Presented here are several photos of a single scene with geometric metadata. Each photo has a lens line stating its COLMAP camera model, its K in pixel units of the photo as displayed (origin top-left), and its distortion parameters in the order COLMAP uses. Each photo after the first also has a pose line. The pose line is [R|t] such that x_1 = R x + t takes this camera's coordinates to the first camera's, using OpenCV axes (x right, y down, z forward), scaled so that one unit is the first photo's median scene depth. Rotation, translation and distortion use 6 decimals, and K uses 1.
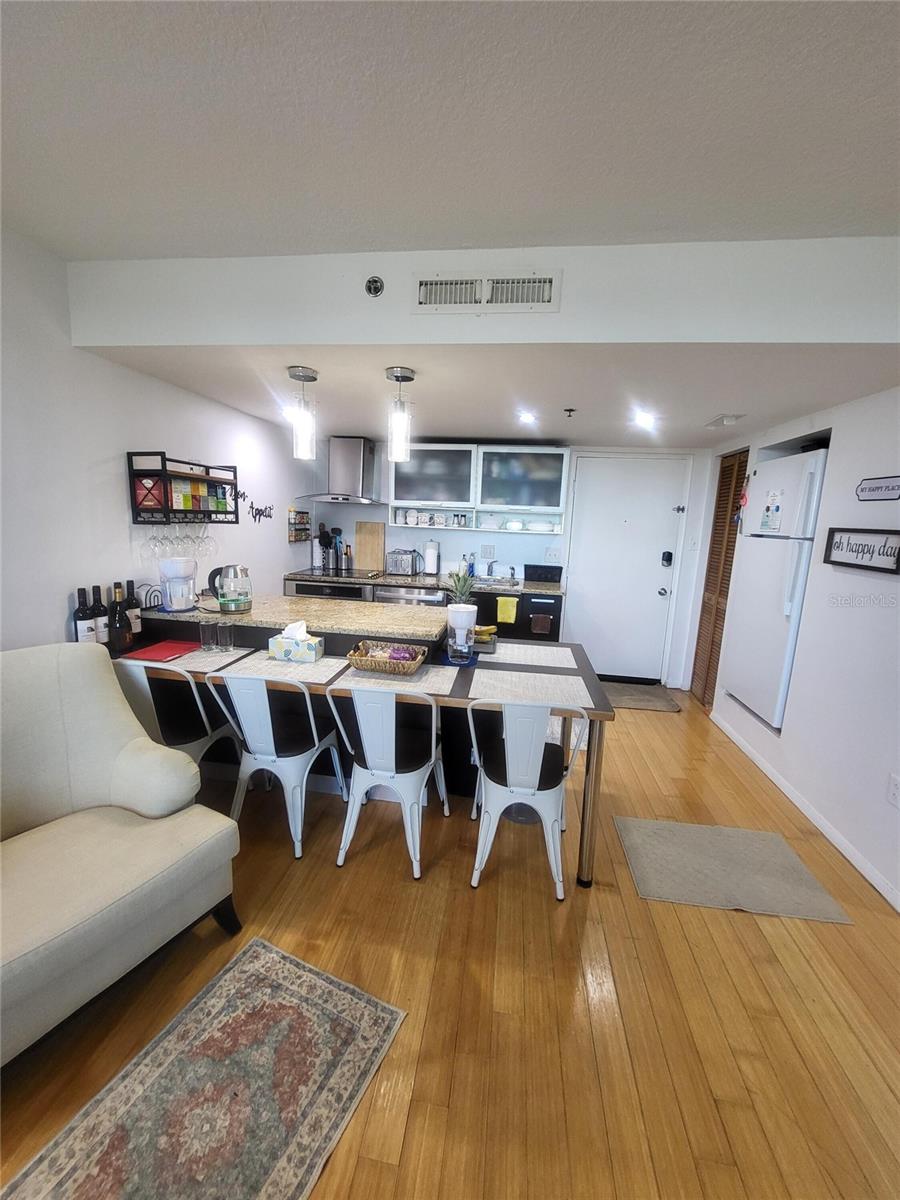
lens RADIAL K [[468.4, 0, 449.9], [0, 468.4, 594.2], [0, 0, 1]] dist [-0.003069, -0.000066]
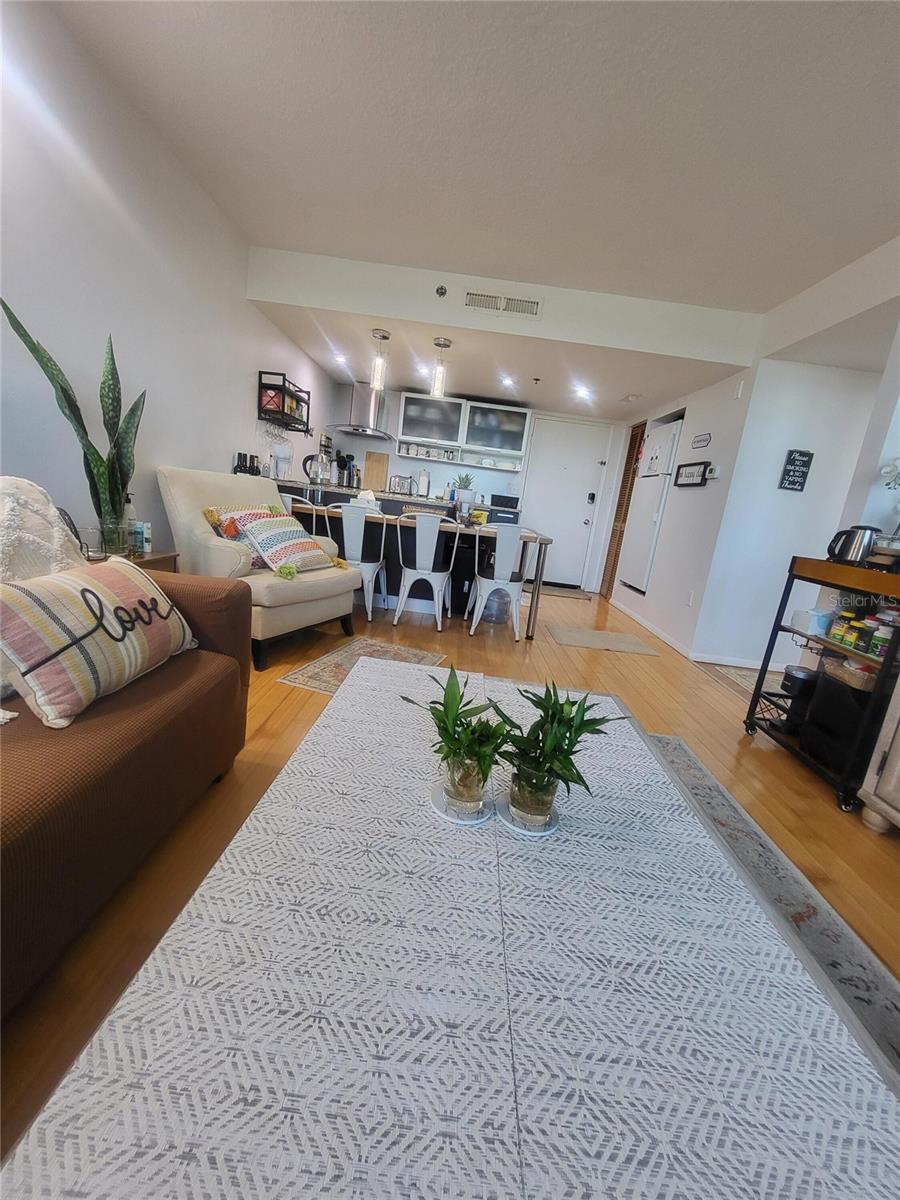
lens RADIAL K [[468.4, 0, 449.9], [0, 468.4, 594.2], [0, 0, 1]] dist [-0.003069, -0.000066]
pose [[0.989384, 0.059391, 0.132634, -0.160540], [-0.066186, 0.996680, 0.047423, 0.218503], [-0.129377, -0.055698, 0.990030, -0.449449]]
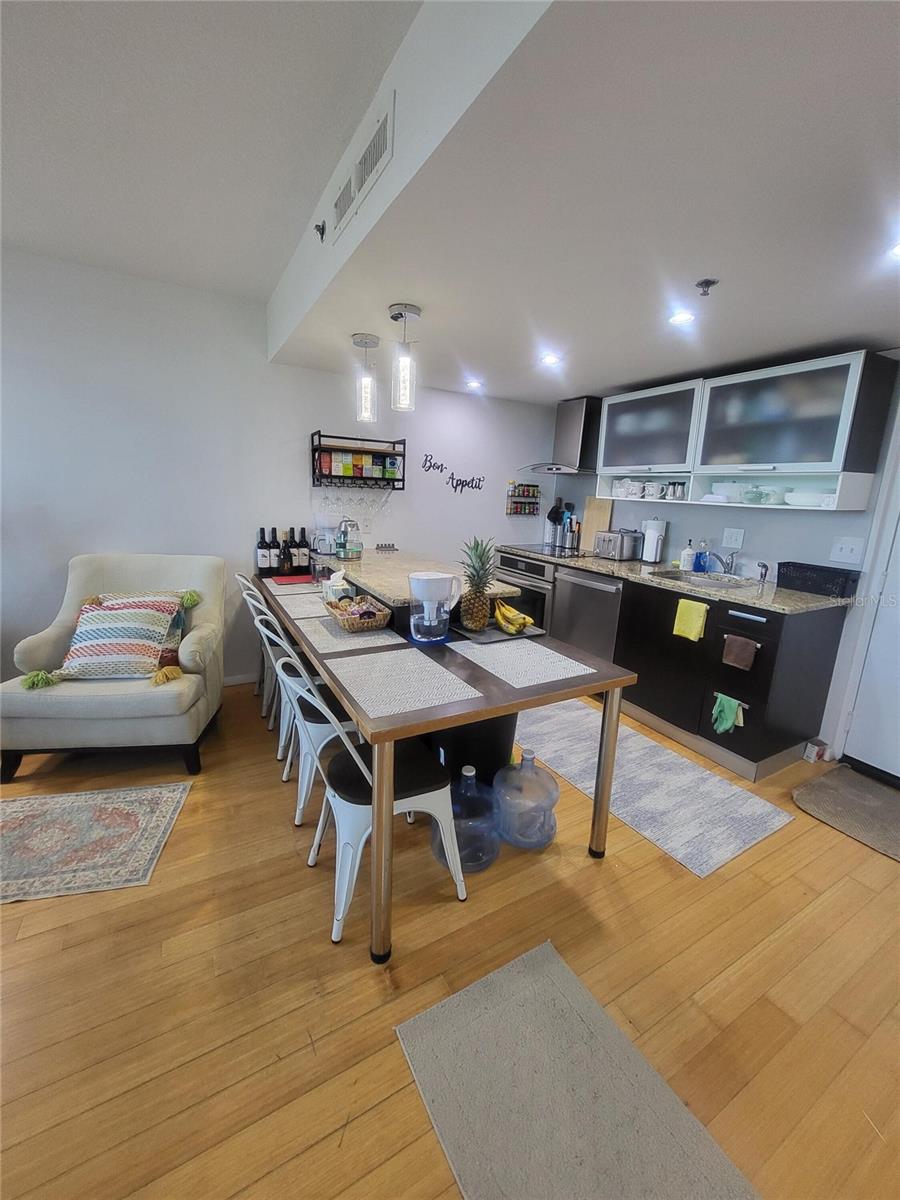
lens RADIAL K [[468.4, 0, 449.9], [0, 468.4, 594.2], [0, 0, 1]] dist [-0.003069, -0.000066]
pose [[0.605587, 0.155771, -0.780384, 0.485633], [-0.145355, 0.985809, 0.083979, -0.009994], [0.782392, 0.062577, 0.619635, 0.346036]]
